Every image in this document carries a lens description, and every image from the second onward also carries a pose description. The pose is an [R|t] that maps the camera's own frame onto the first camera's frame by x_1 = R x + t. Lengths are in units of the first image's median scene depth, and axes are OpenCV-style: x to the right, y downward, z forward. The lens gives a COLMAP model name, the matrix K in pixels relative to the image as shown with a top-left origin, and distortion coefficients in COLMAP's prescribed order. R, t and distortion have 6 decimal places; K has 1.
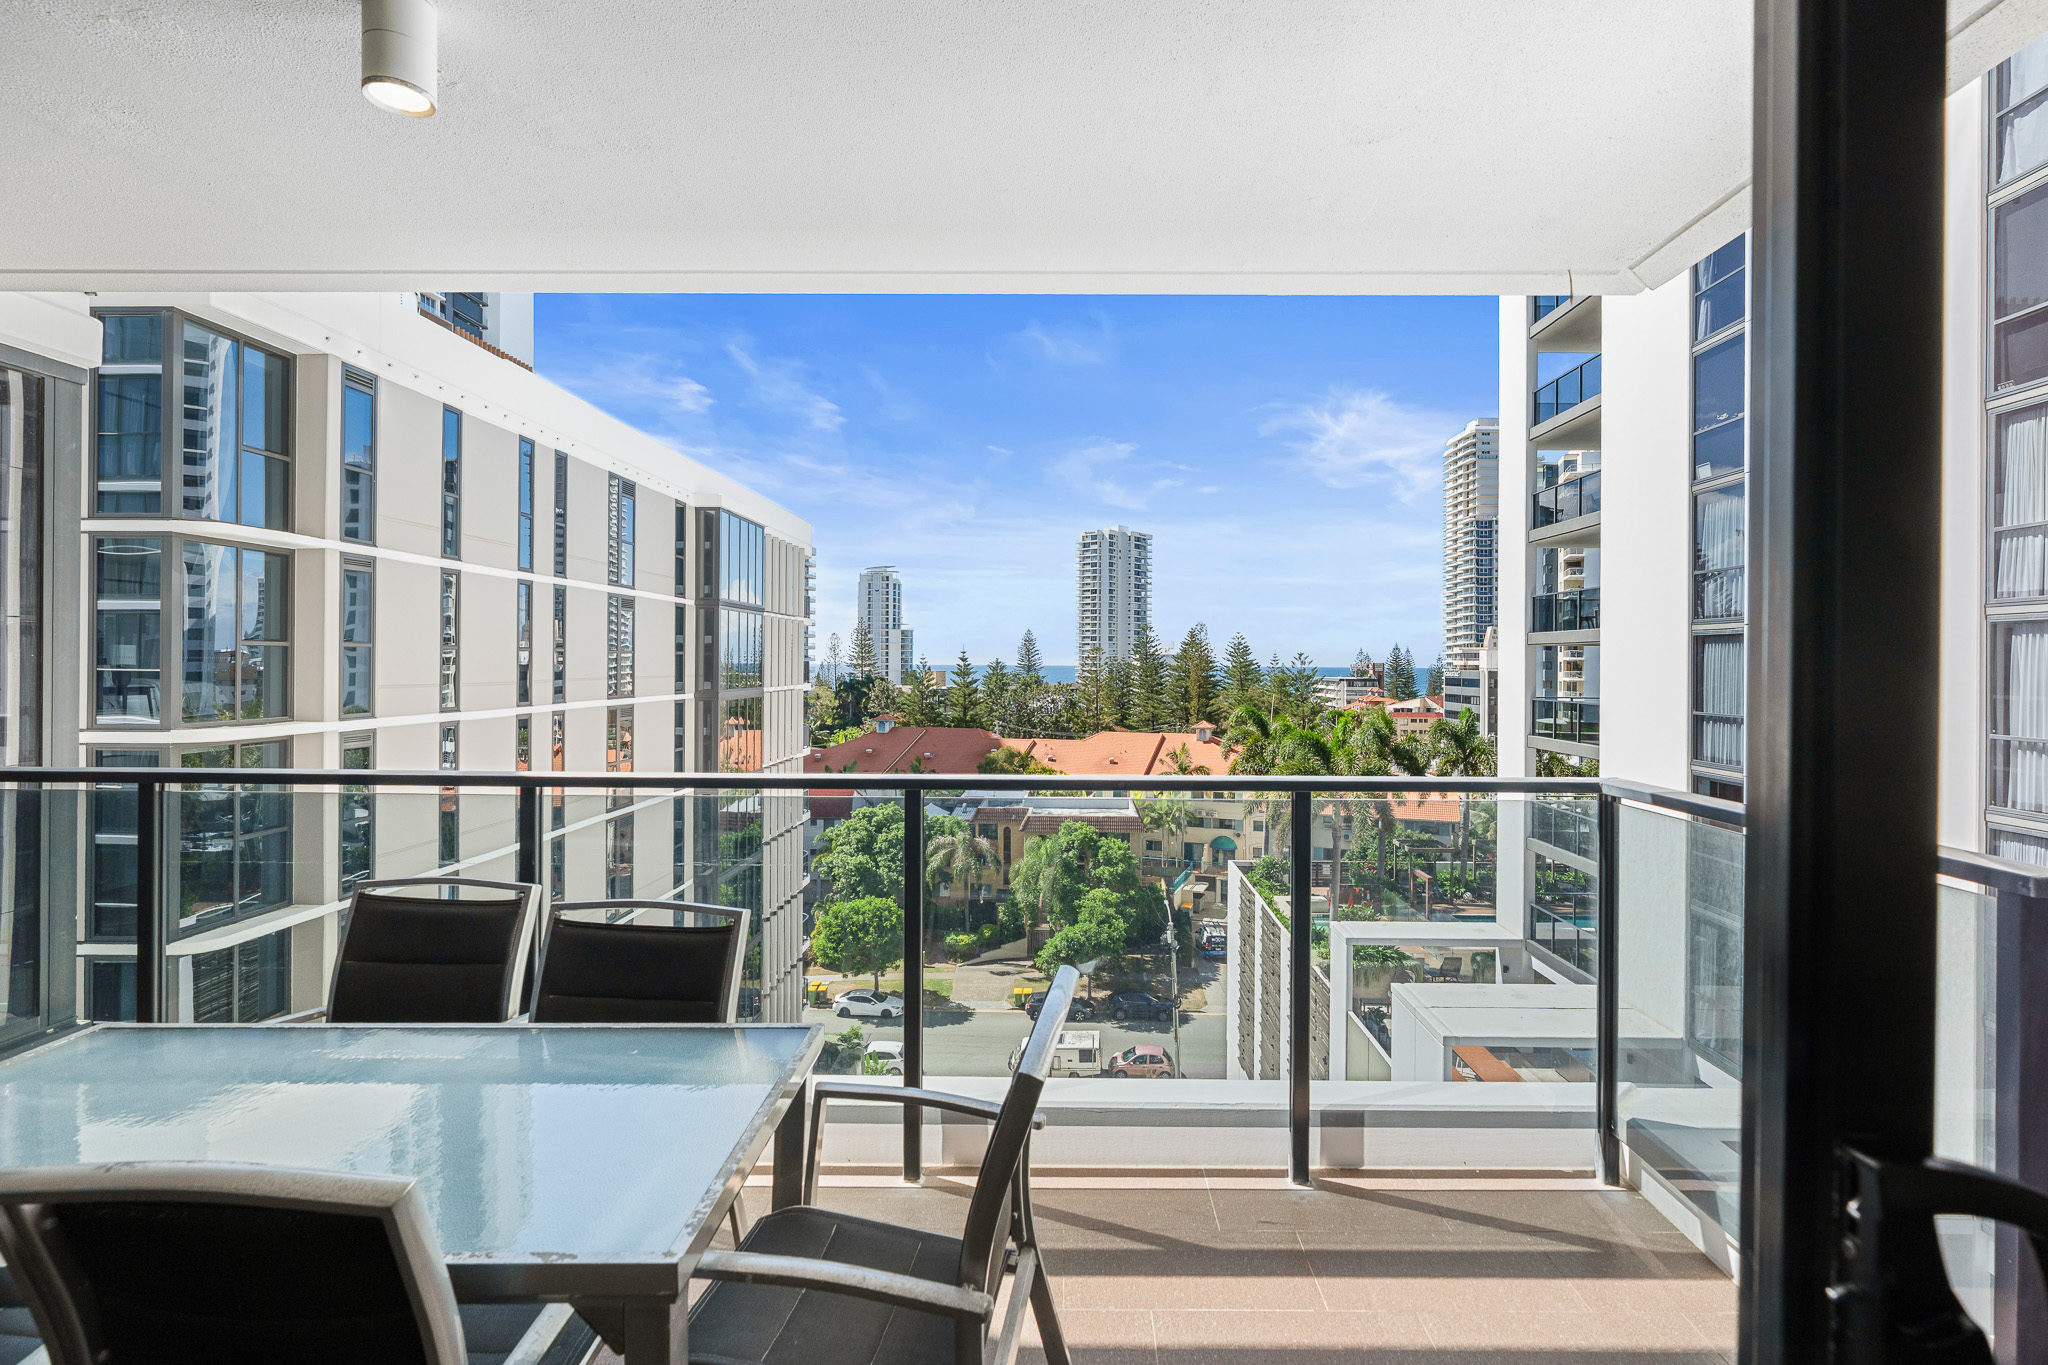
lens RADIAL K [[959.4, 0, 1062.4], [0, 959.4, 645.1], [0, 0, 1]] dist [-0.003002, 0.000366]
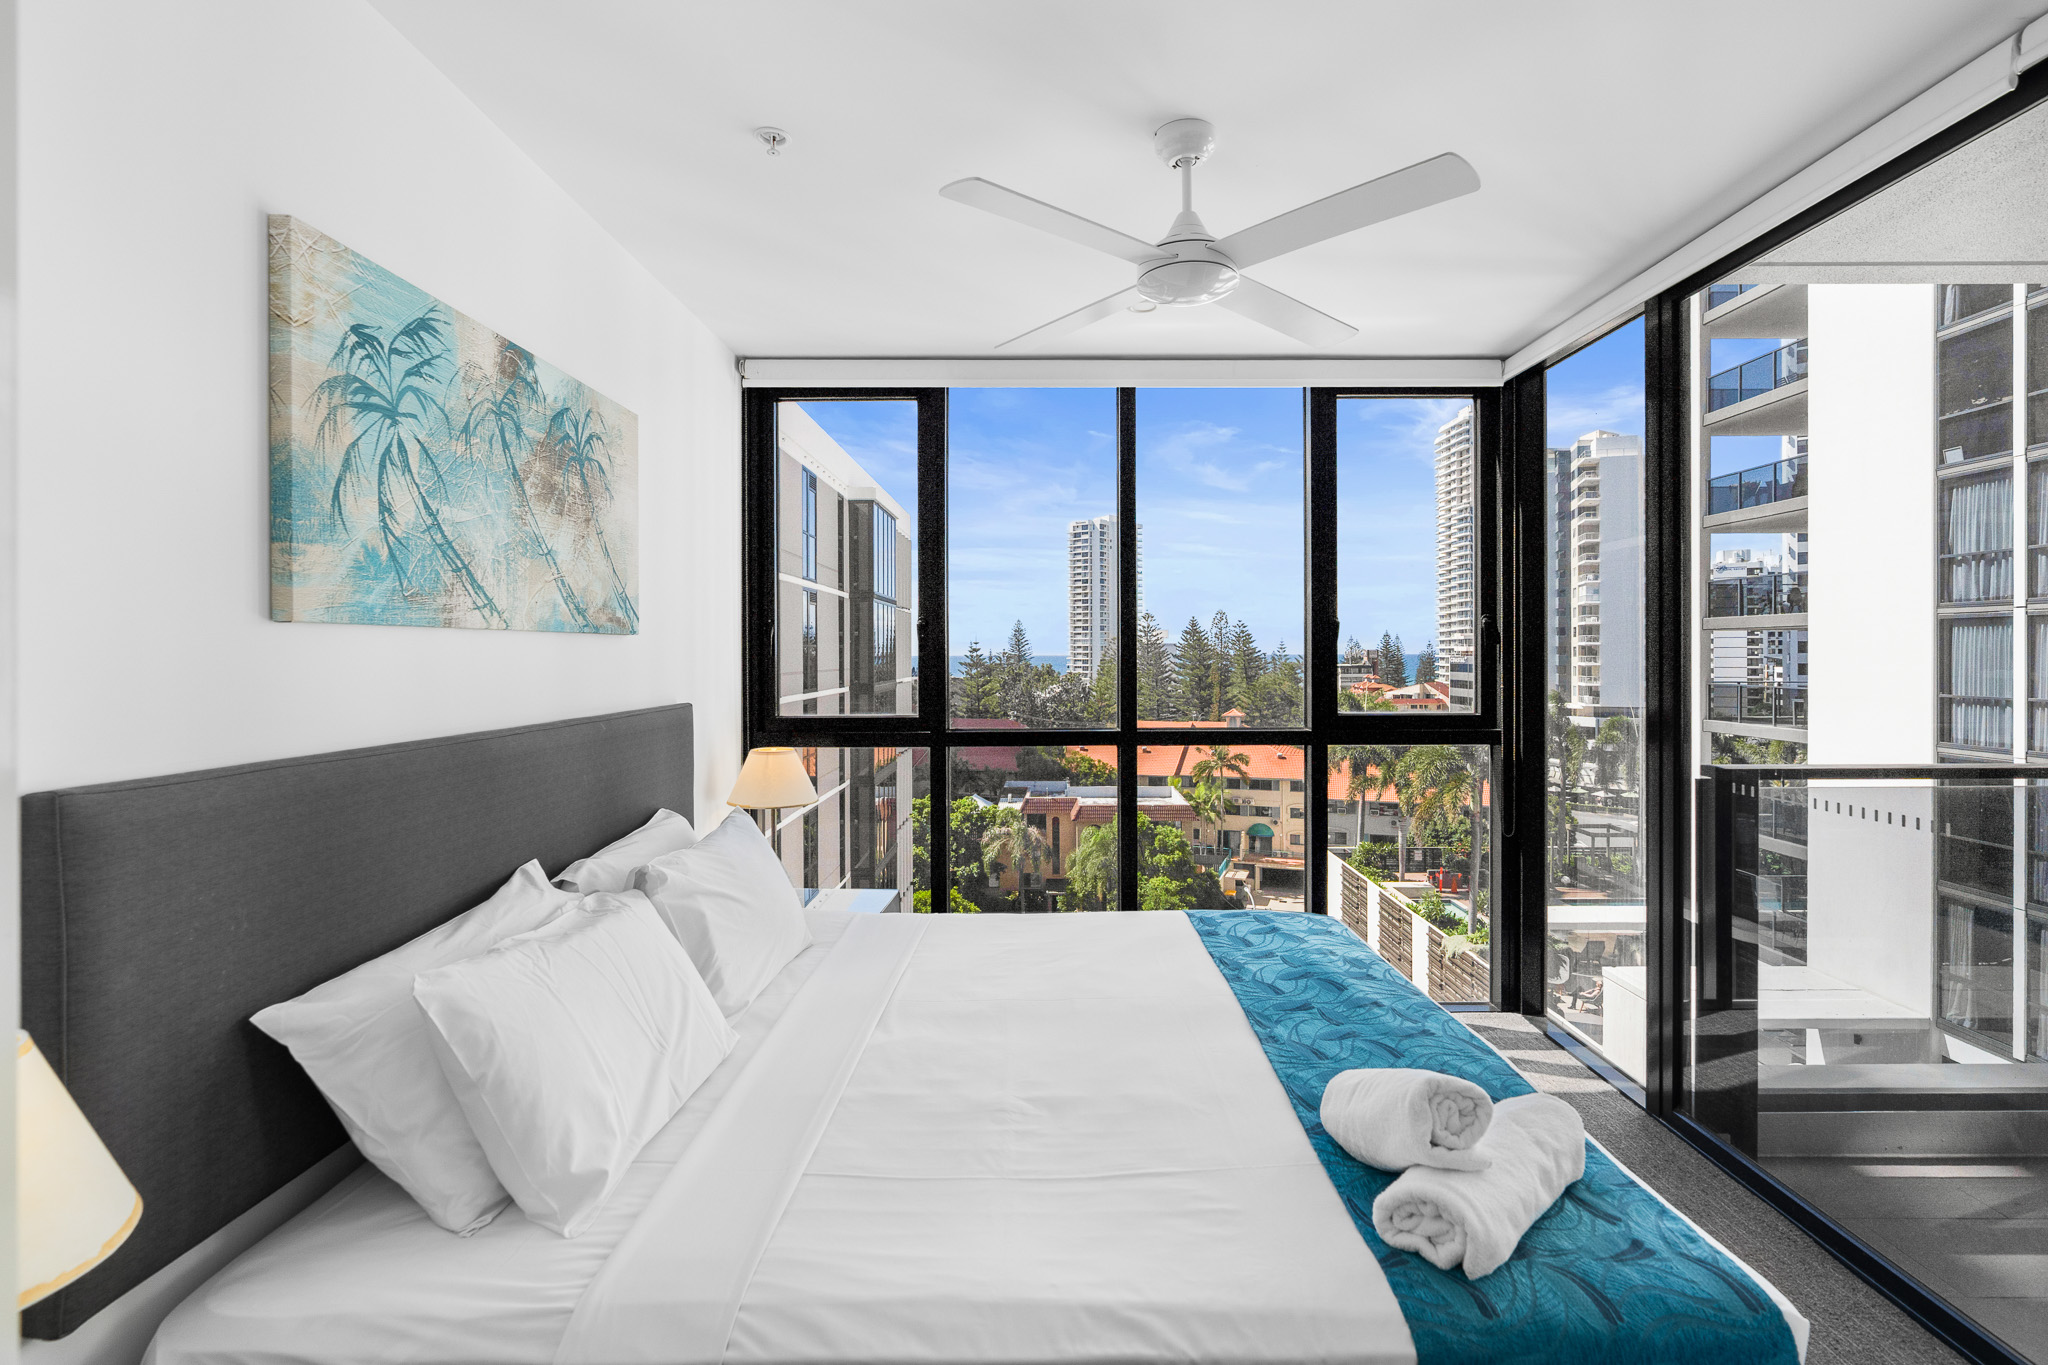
lens RADIAL K [[957.1, 0, 1043.5], [0, 957.1, 638.0], [0, 0, 1]] dist [-0.006167, 0.001007]
pose [[0.999943, -0.009491, 0.004907, -0.193197], [0.009475, 0.999950, 0.003165, -0.001366], [-0.004936, -0.003118, 0.999983, 0.002759]]
